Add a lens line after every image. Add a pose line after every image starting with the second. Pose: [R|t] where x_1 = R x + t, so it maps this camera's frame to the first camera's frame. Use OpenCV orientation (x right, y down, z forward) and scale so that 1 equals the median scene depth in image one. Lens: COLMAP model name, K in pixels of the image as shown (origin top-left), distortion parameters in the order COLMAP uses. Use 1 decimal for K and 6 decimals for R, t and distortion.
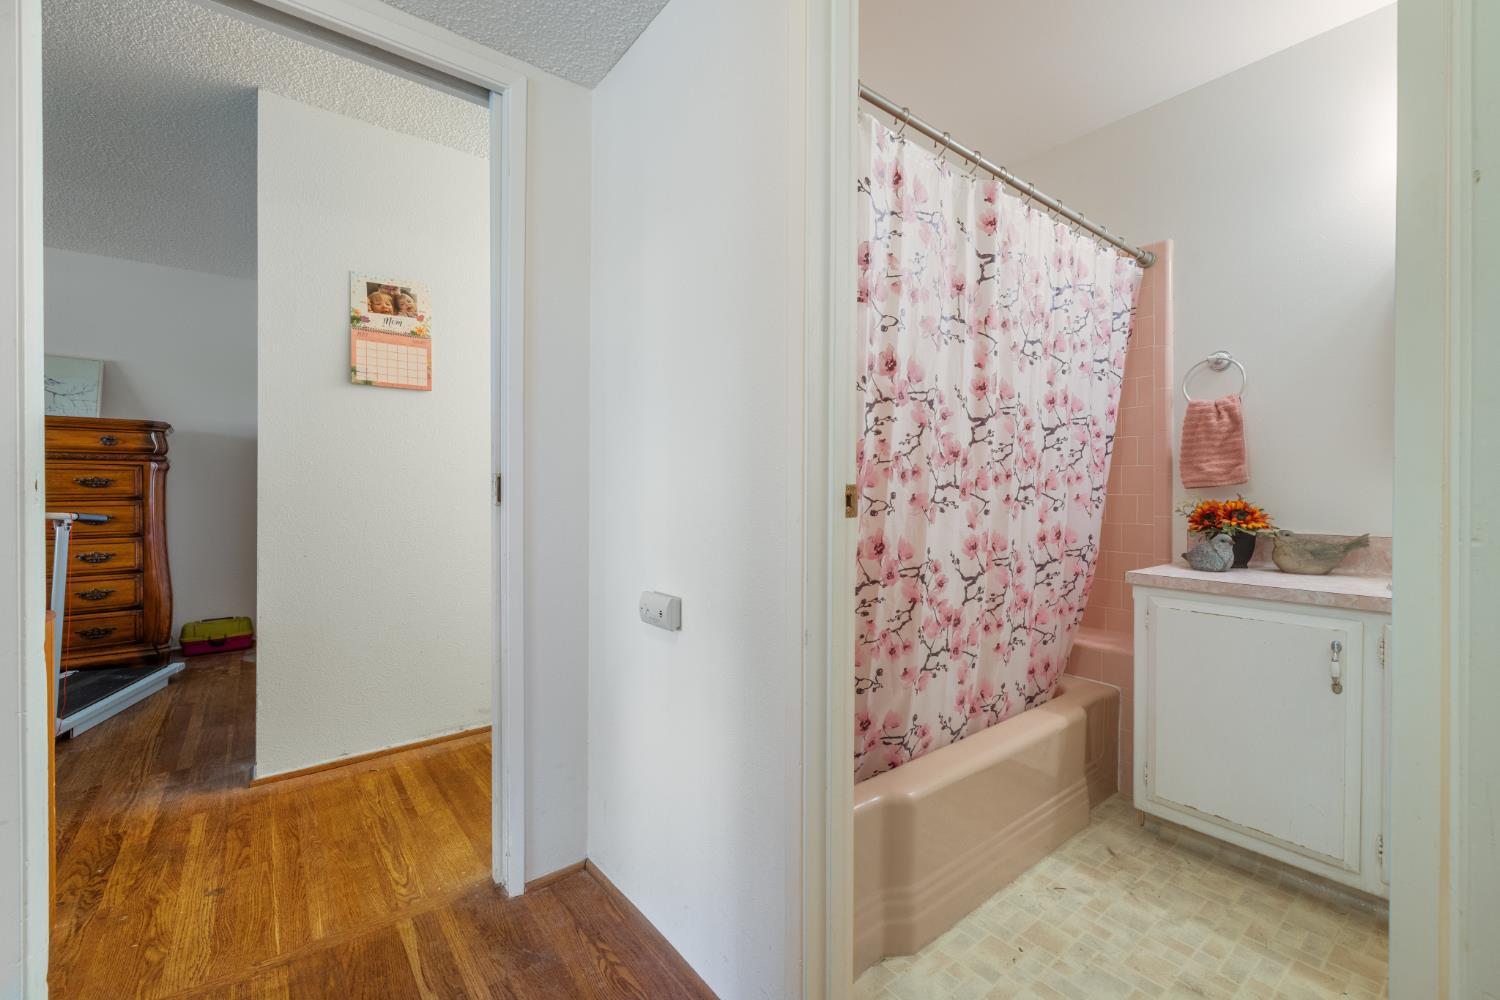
lens RADIAL K [[629.2, 0, 743.1], [0, 629.2, 493.1], [0, 0, 1]] dist [0.001260, -0.000107]
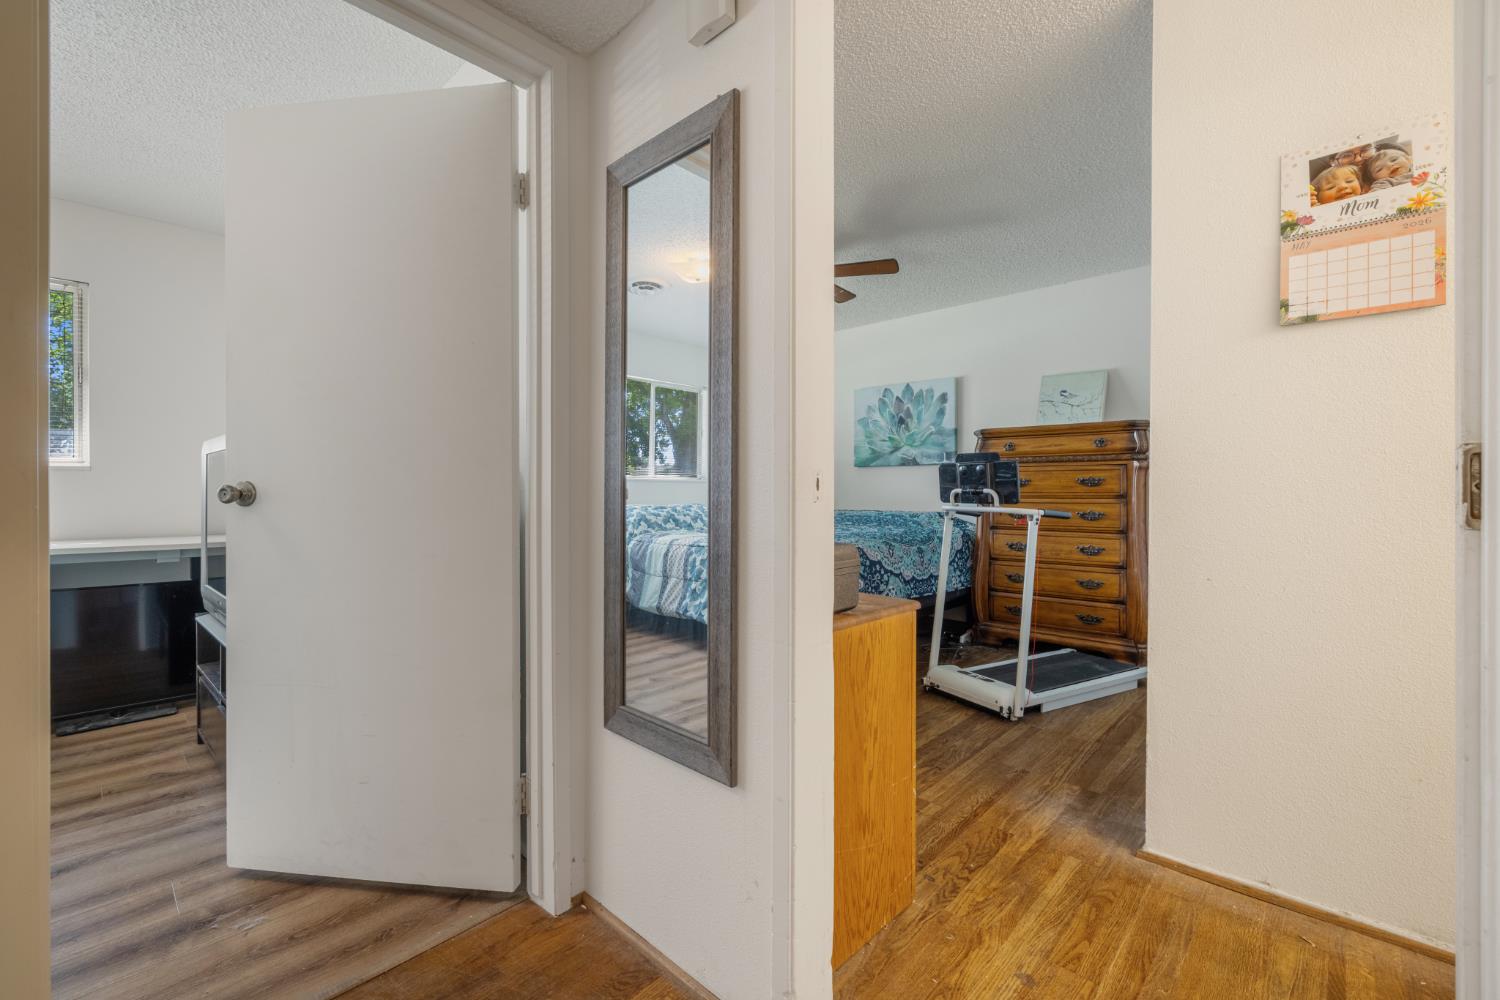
lens RADIAL K [[629.1, 0, 747.1], [0, 629.1, 490.1], [0, 0, 1]] dist [-0.000106, -0.000373]
pose [[0.153547, 0.001255, -0.988141, -0.056023], [-0.003915, 0.999992, 0.000661, -0.001094], [0.988134, 0.003767, 0.153550, 0.336753]]
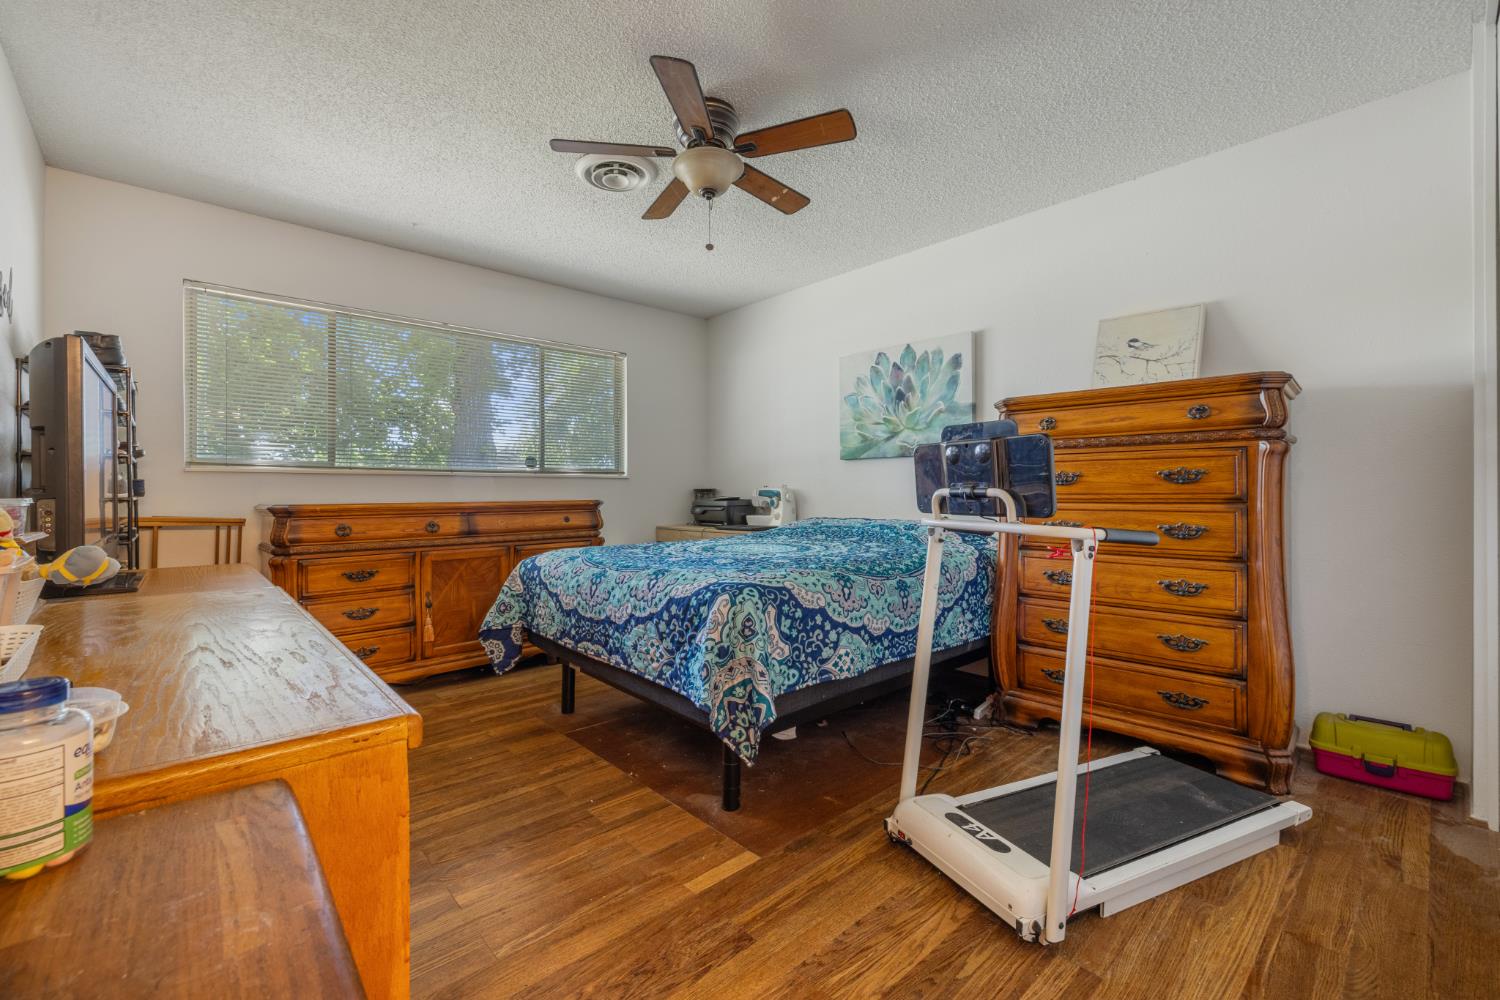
lens RADIAL K [[632.6, 0, 746.3], [0, 632.6, 490.3], [0, 0, 1]] dist [0.000282, -0.000341]
pose [[0.083548, 0.000365, -0.996504, -0.545735], [-0.000050, 1.000000, 0.000362, -0.003007], [0.996504, 0.000019, 0.083548, 0.664642]]
